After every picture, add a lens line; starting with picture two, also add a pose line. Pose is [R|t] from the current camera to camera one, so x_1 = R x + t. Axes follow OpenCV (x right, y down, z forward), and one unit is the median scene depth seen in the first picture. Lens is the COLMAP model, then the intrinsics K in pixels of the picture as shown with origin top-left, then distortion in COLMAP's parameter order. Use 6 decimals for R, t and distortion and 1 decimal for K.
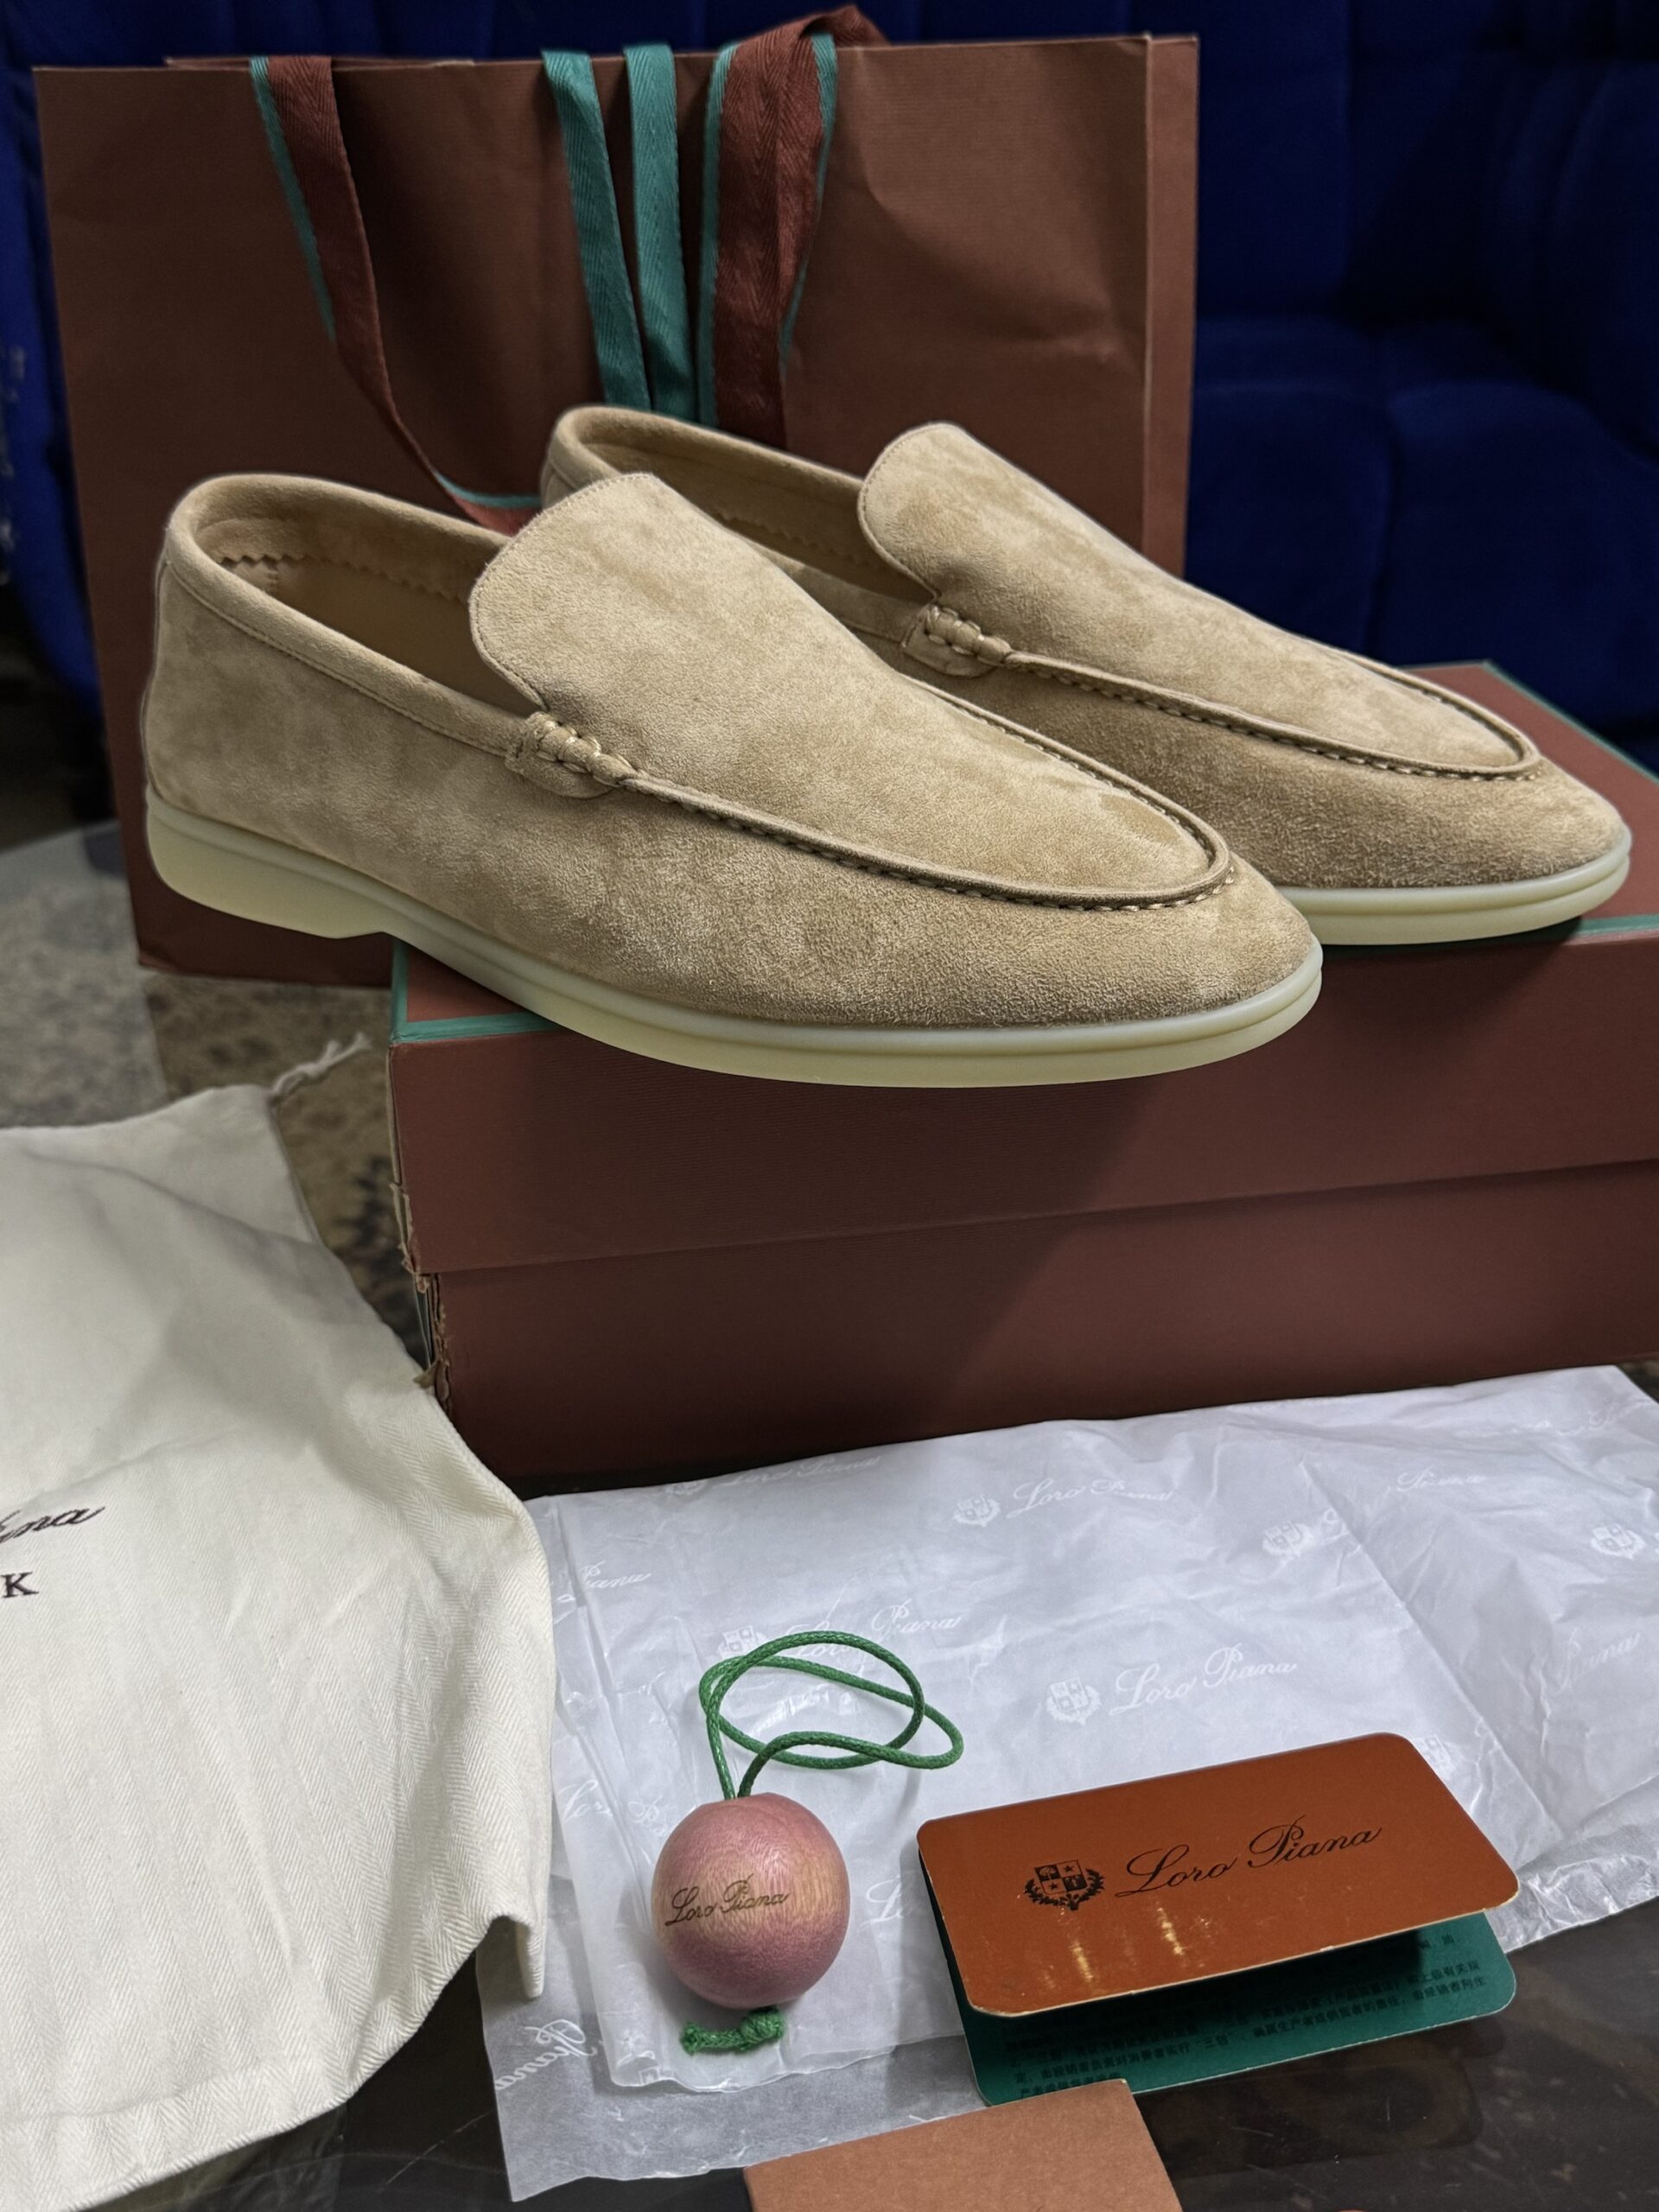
lens RADIAL K [[2271.3, 0, 862.1], [0, 2271.3, 1106.4], [0, 0, 1]] dist [0.240522, -0.711830]
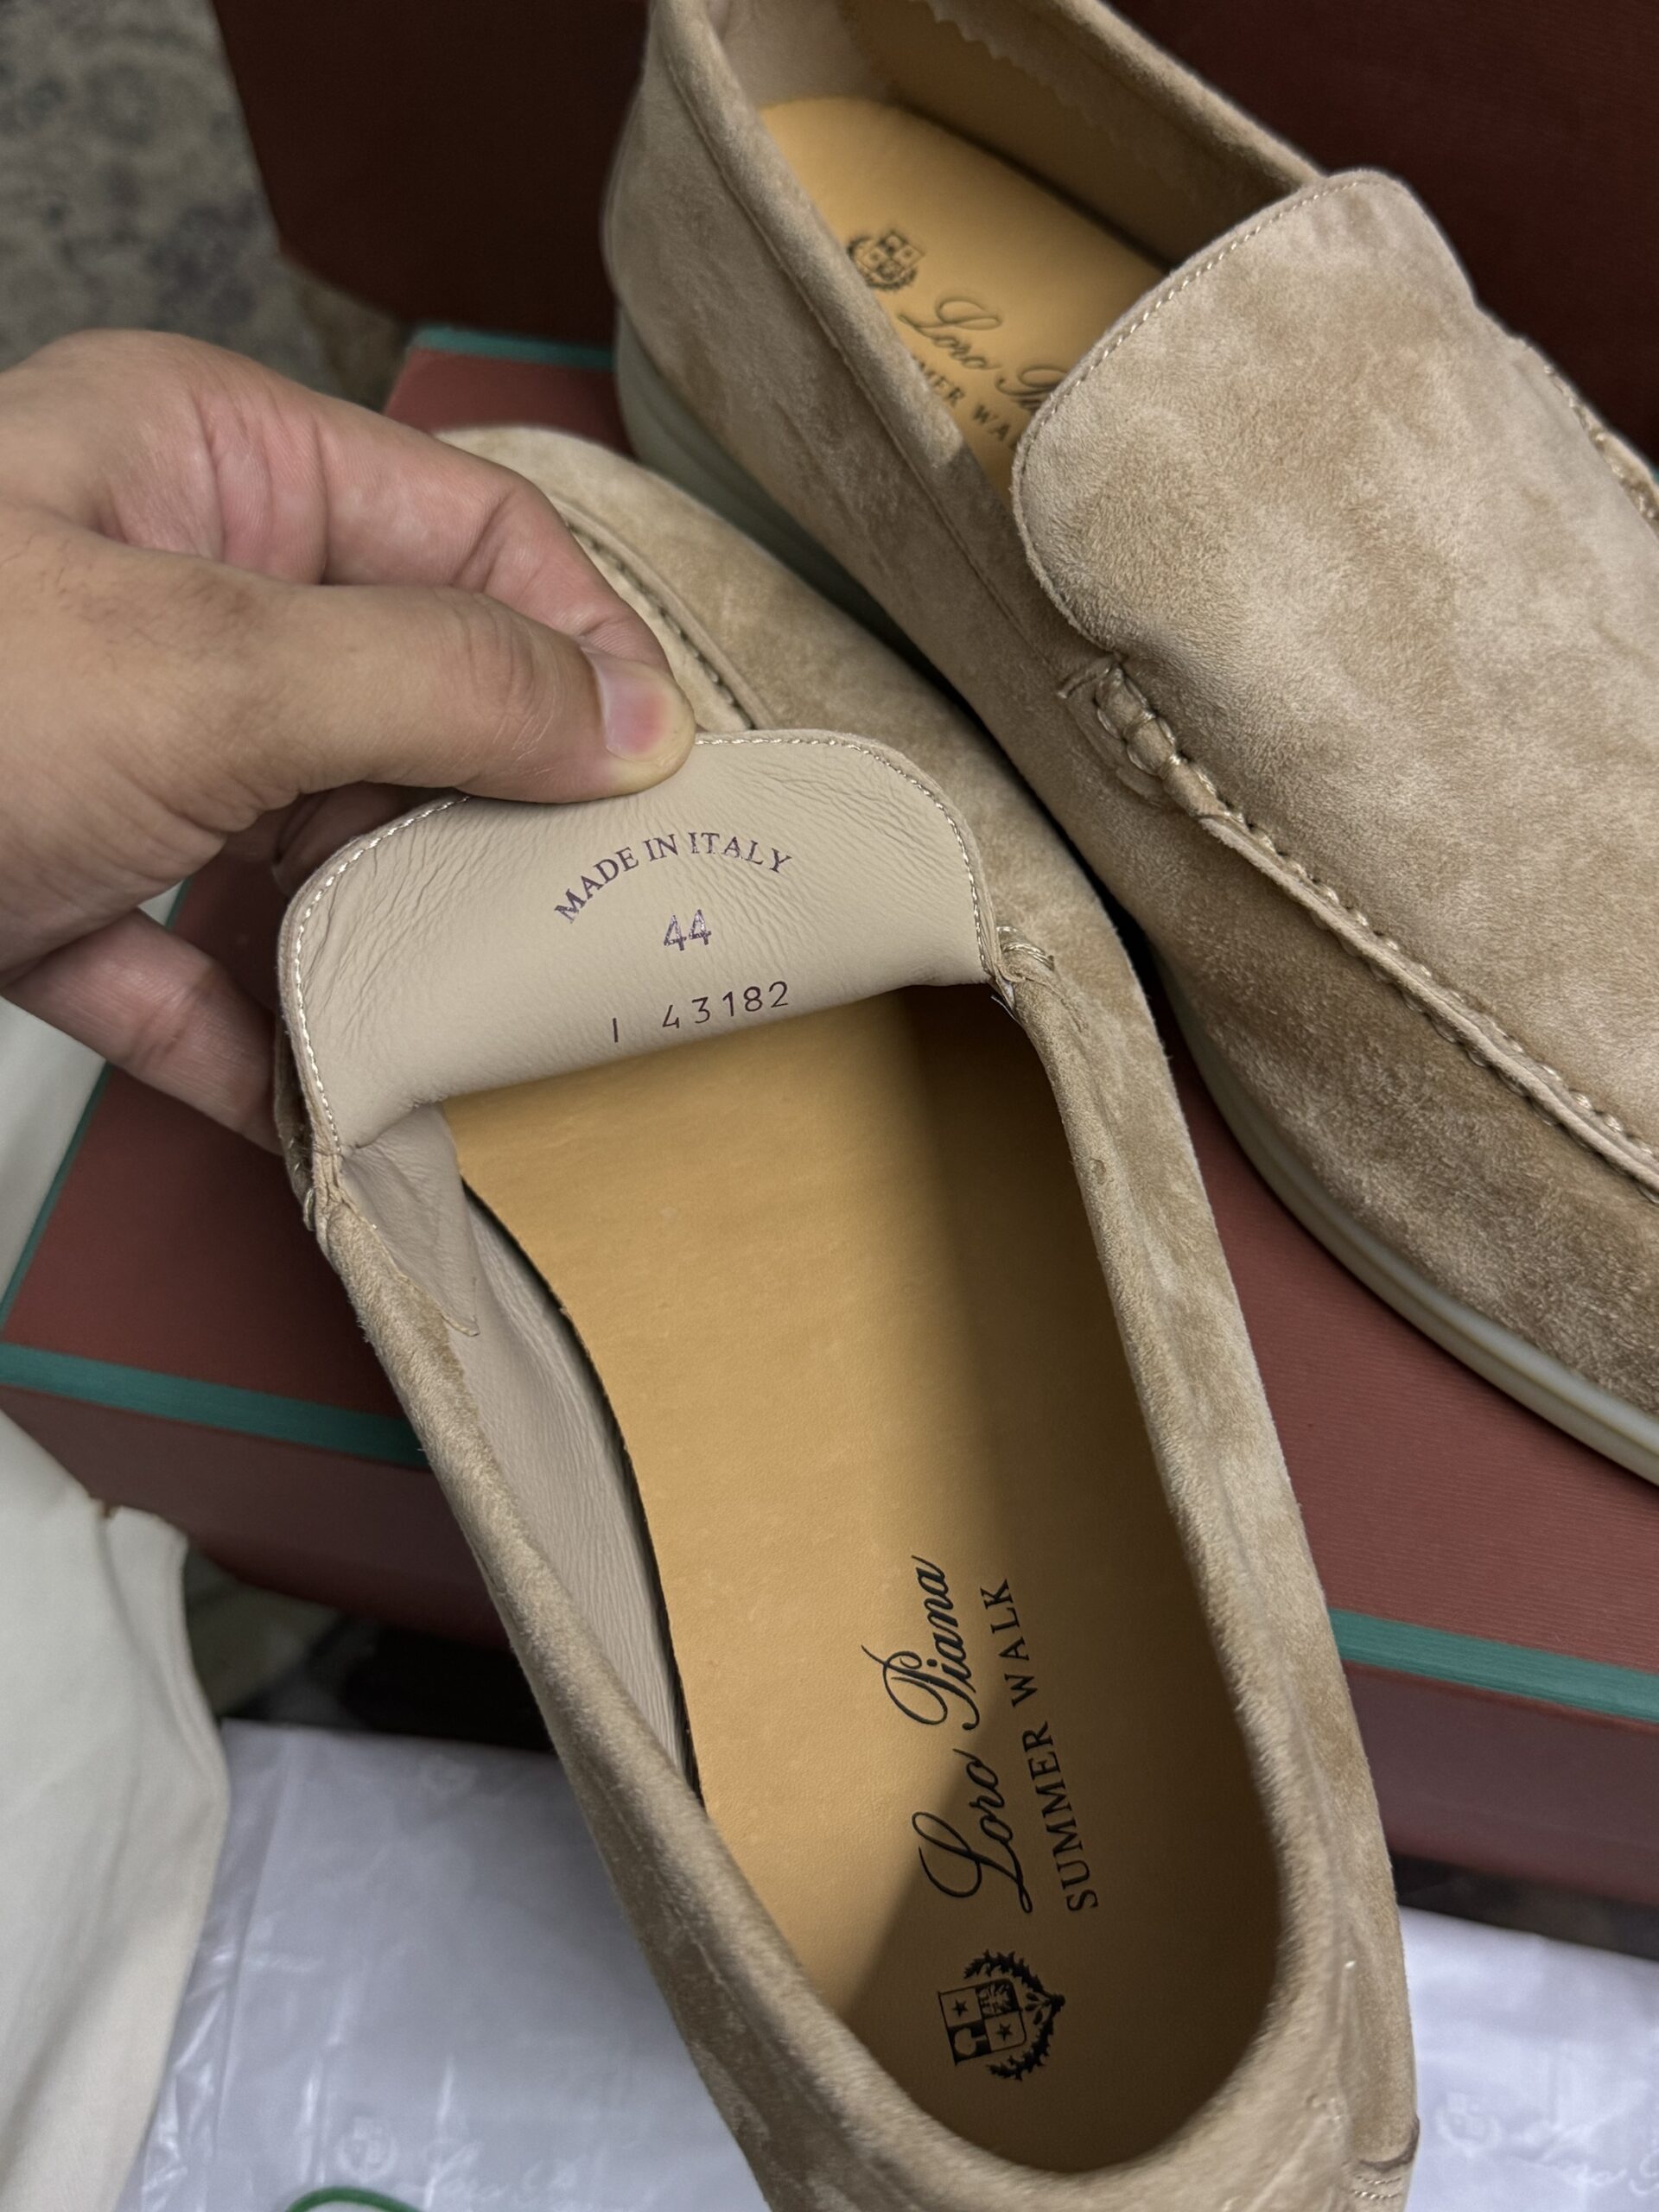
lens RADIAL K [[2271.3, 0, 862.1], [0, 2271.3, 1106.4], [0, 0, 1]] dist [0.240522, -0.711830]
pose [[0.933077, 0.296342, -0.203837, 0.126335], [-0.112880, 0.779358, 0.616327, -0.500408], [0.341506, -0.552071, 0.760652, 0.529810]]
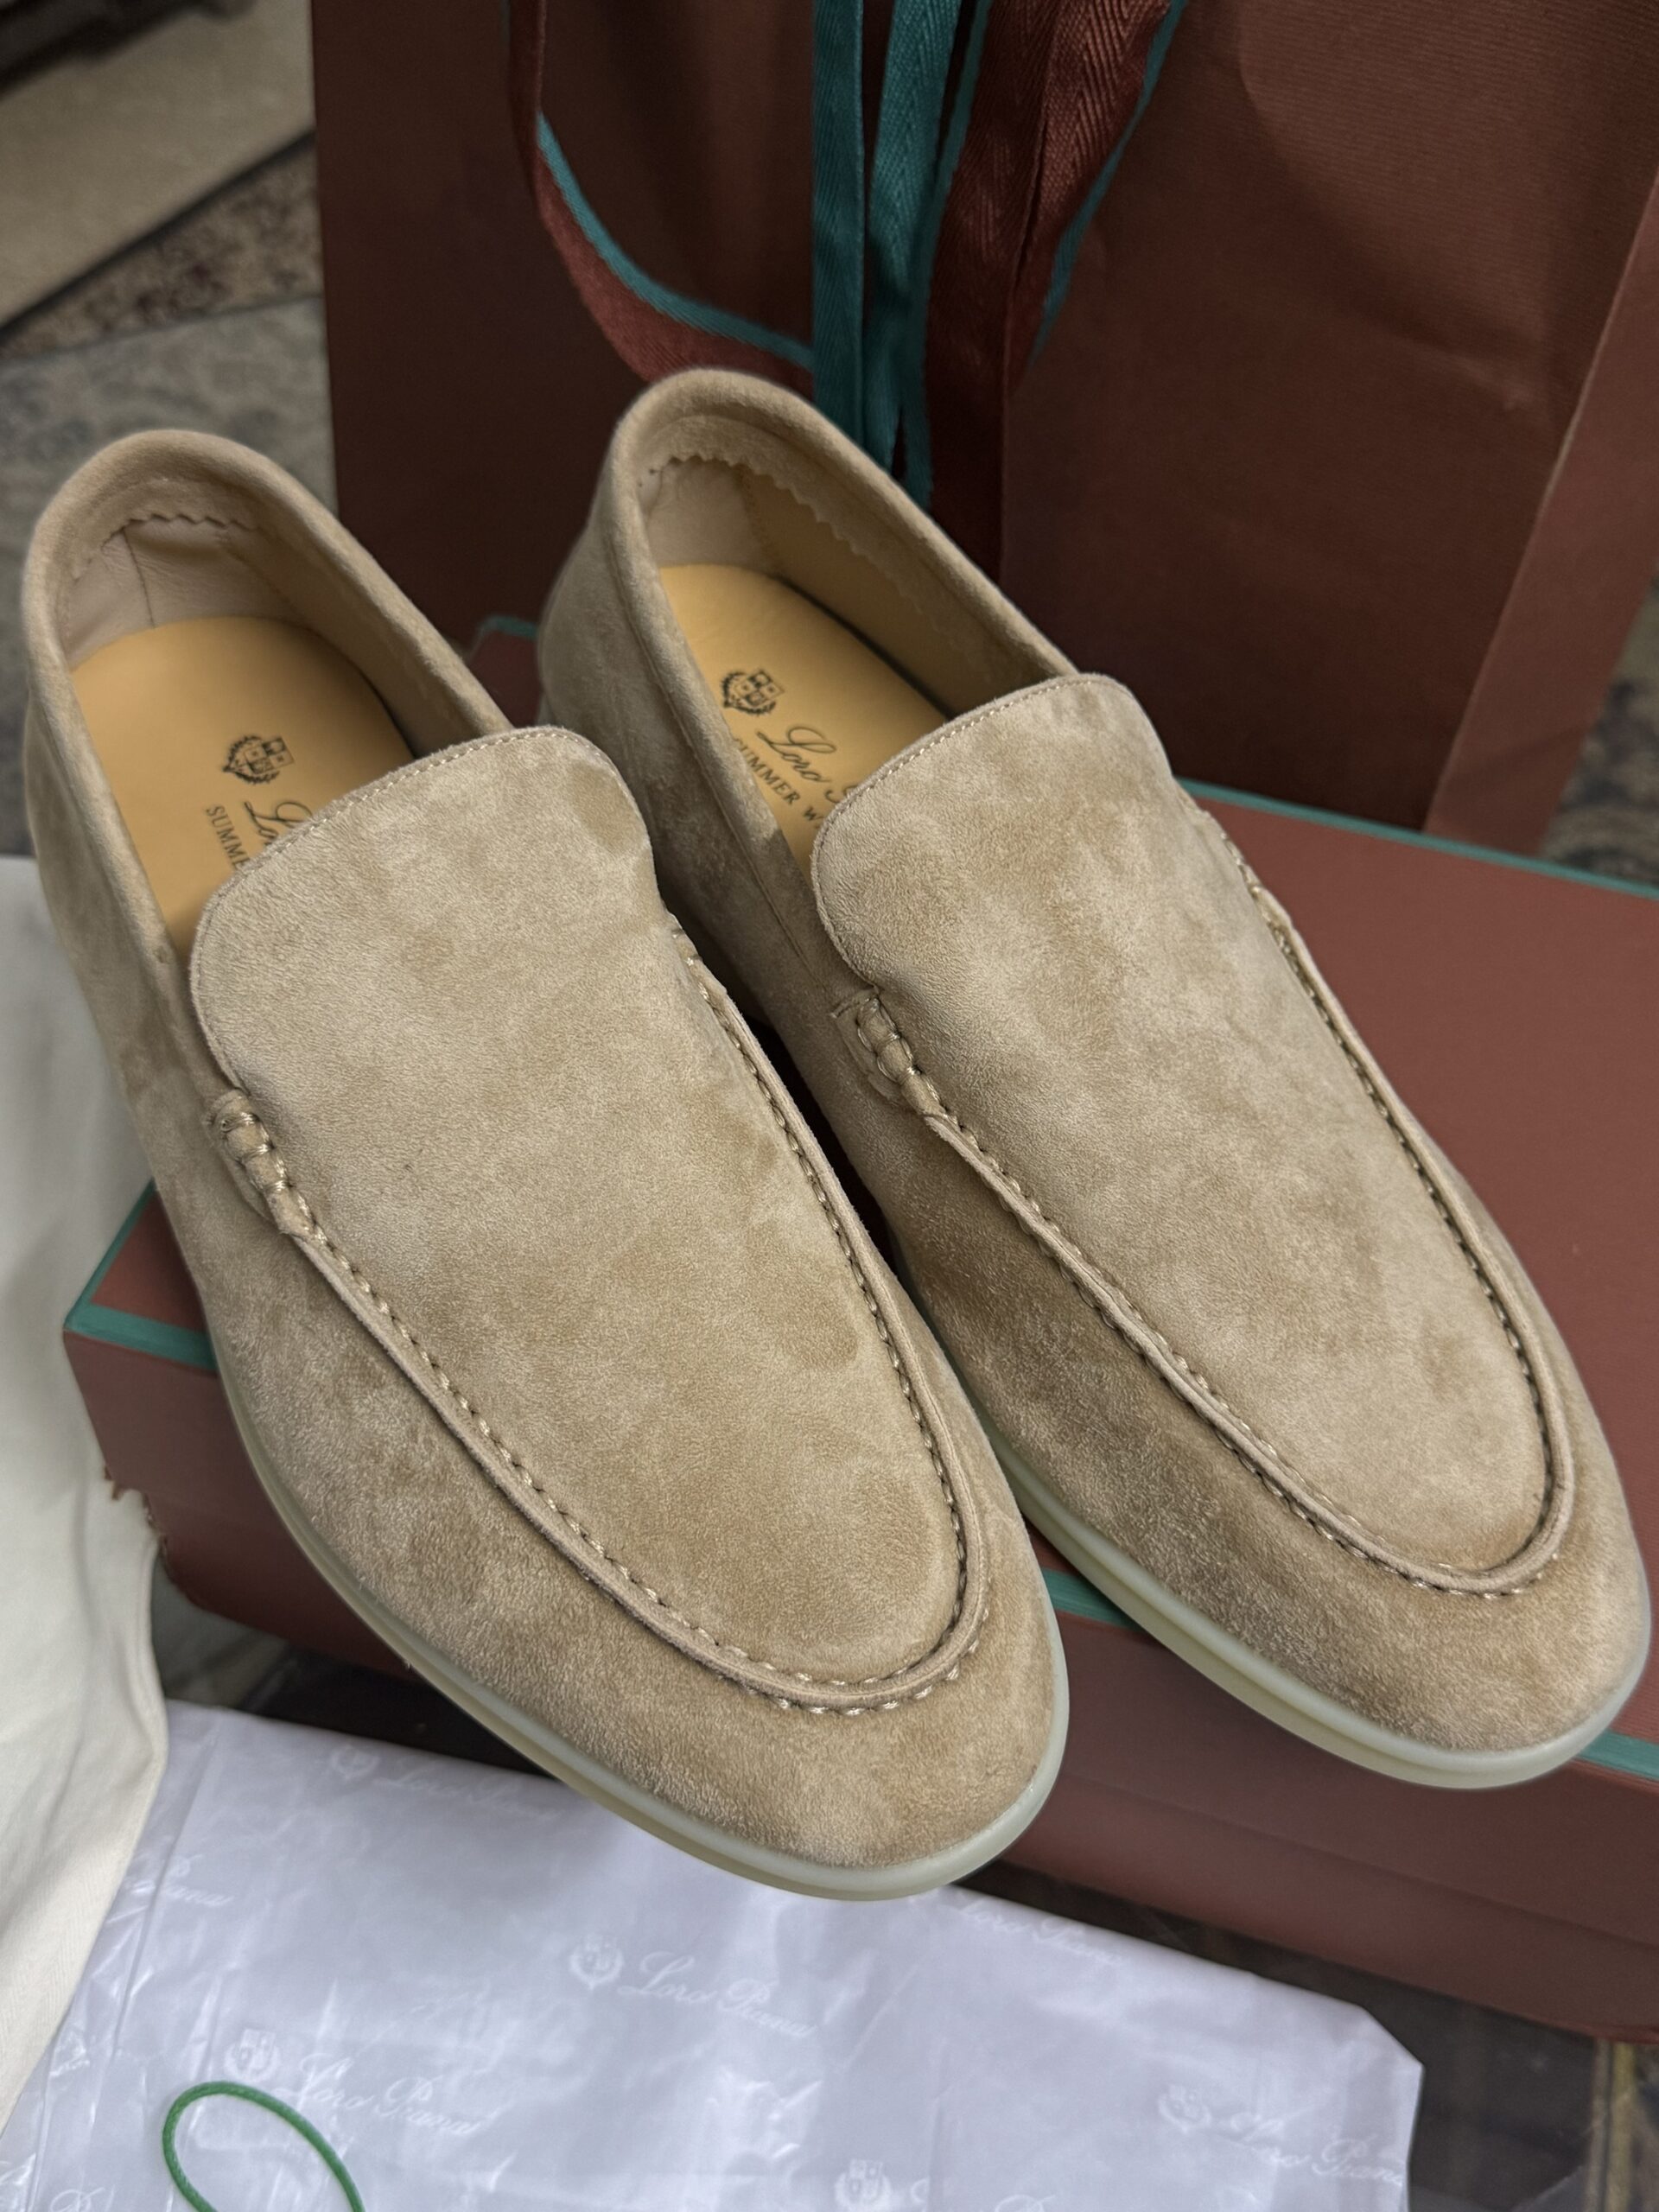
lens RADIAL K [[2271.3, 0, 862.1], [0, 2271.3, 1106.4], [0, 0, 1]] dist [0.240522, -0.711830]
pose [[0.903424, 0.379426, -0.199652, 0.198429], [-0.258399, 0.853433, 0.452640, -0.550192], [0.342133, -0.357335, 0.869055, 0.374496]]
